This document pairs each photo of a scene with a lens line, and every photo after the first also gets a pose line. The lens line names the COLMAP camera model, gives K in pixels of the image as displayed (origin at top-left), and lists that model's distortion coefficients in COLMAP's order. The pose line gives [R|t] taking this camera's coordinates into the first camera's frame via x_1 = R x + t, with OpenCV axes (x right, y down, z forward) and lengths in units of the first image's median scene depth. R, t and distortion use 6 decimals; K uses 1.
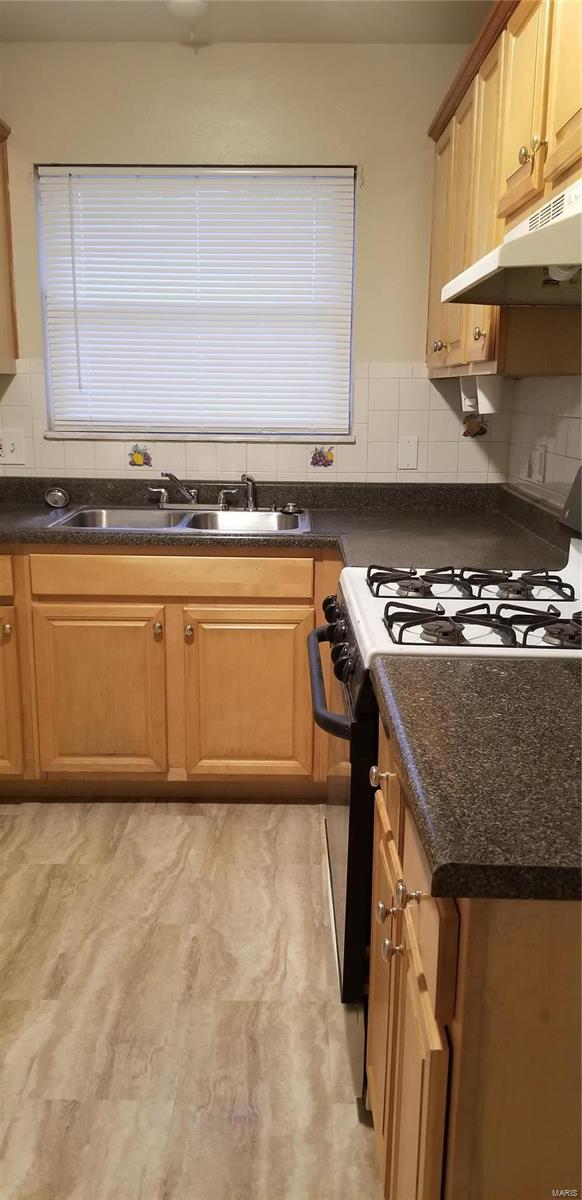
lens RADIAL K [[933.5, 0, 290.6], [0, 933.5, 603.9], [0, 0, 1]] dist [0.065765, -0.120126]
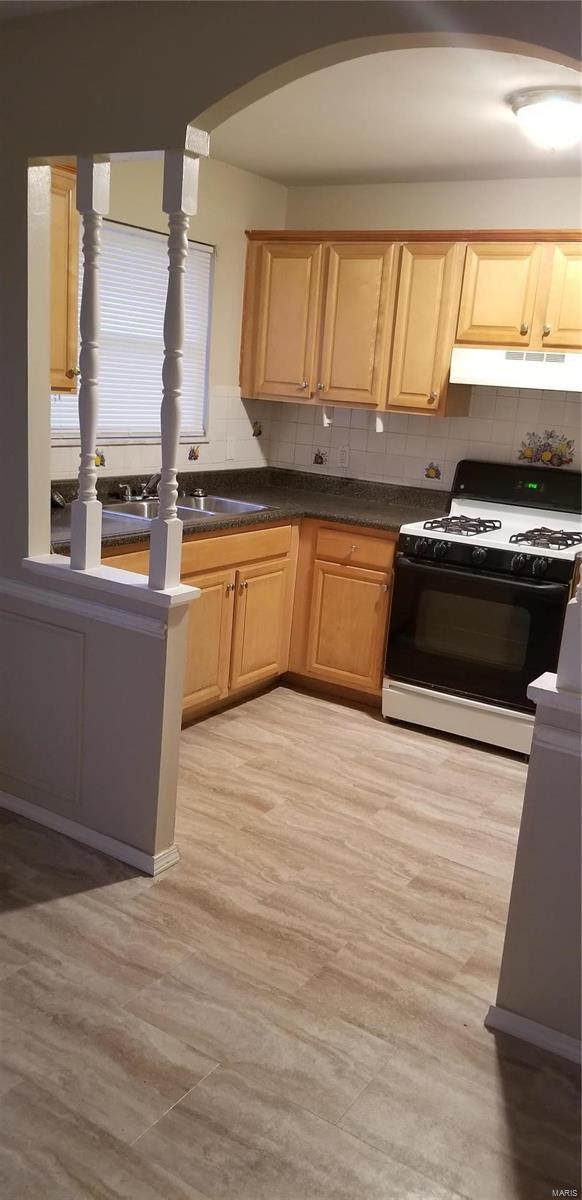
lens RADIAL K [[933.5, 0, 290.6], [0, 933.5, 603.9], [0, 0, 1]] dist [0.065765, -0.120126]
pose [[0.529215, -0.170655, 0.831149, -1.294830], [0.122287, 0.984678, 0.124315, -0.114243], [-0.839629, 0.035849, 0.541975, 0.188048]]
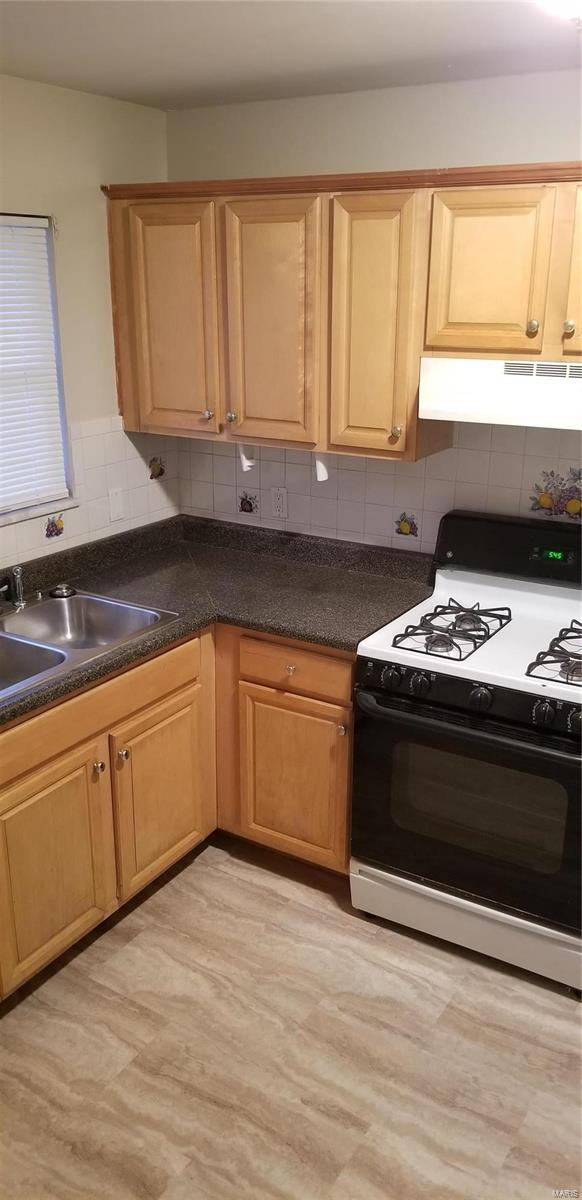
lens RADIAL K [[936.1, 0, 291.0], [0, 936.1, 600.0], [0, 0, 1]] dist [0.058315, -0.104580]
pose [[0.517662, -0.276352, 0.809726, -0.756845], [0.193185, 0.959713, 0.204037, -0.283973], [-0.833490, 0.050804, 0.550194, 0.363039]]
